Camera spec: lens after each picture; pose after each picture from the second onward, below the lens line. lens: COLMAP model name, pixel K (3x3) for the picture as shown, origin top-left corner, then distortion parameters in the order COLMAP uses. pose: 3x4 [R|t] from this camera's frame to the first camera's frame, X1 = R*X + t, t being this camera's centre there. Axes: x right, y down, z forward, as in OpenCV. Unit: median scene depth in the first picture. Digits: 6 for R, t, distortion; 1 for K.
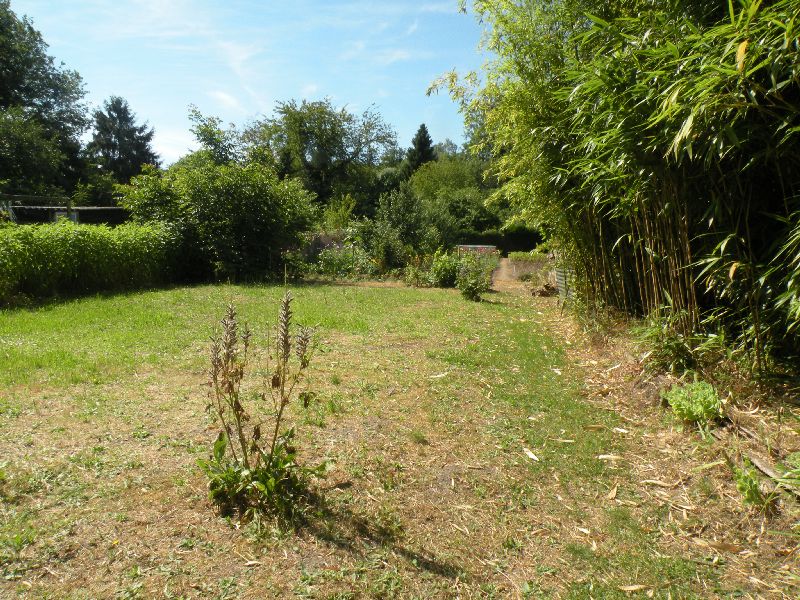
lens RADIAL K [[623.7, 0, 399.6], [0, 623.7, 301.0], [0, 0, 1]] dist [0.008071, 0.015849]
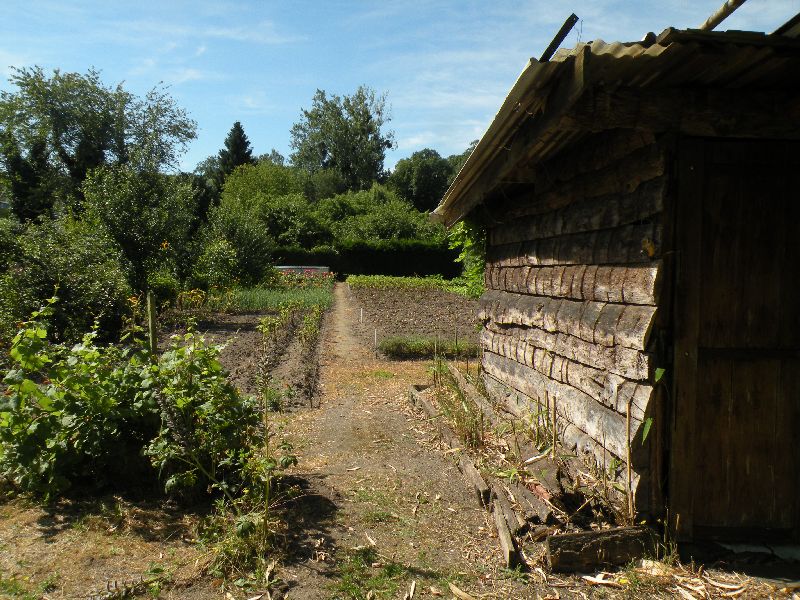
lens RADIAL K [[623.7, 0, 399.2], [0, 623.7, 300.9], [0, 0, 1]] dist [0.008071, 0.015849]
pose [[0.965659, -0.031954, 0.257841, 0.032294], [0.039599, 0.998915, -0.024510, -0.020347], [-0.256778, 0.033879, 0.965876, 0.197784]]
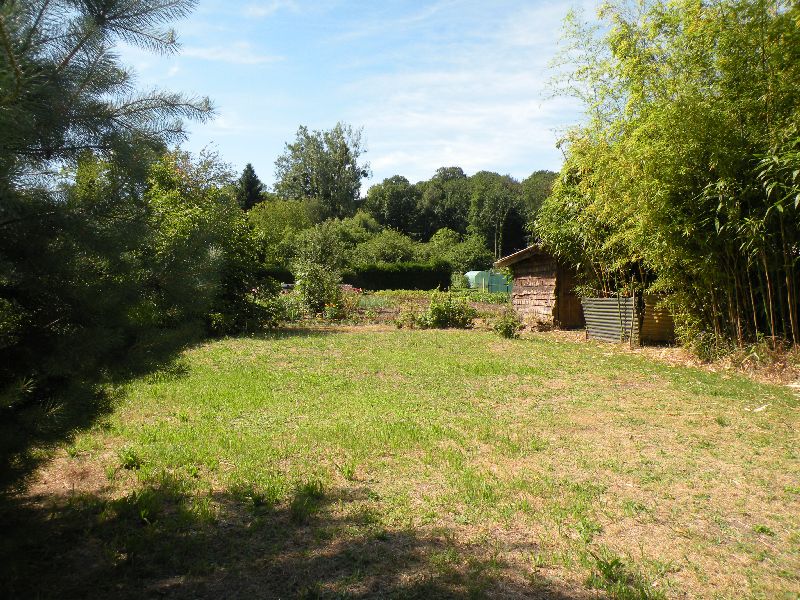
lens RADIAL K [[623.7, 0, 397.7], [0, 623.7, 298.3], [0, 0, 1]] dist [0.008071, 0.015849]
pose [[0.948404, -0.039417, 0.314605, -0.080935], [0.059949, 0.996638, -0.055854, -0.004463], [-0.311346, 0.071832, 0.947578, 0.013554]]
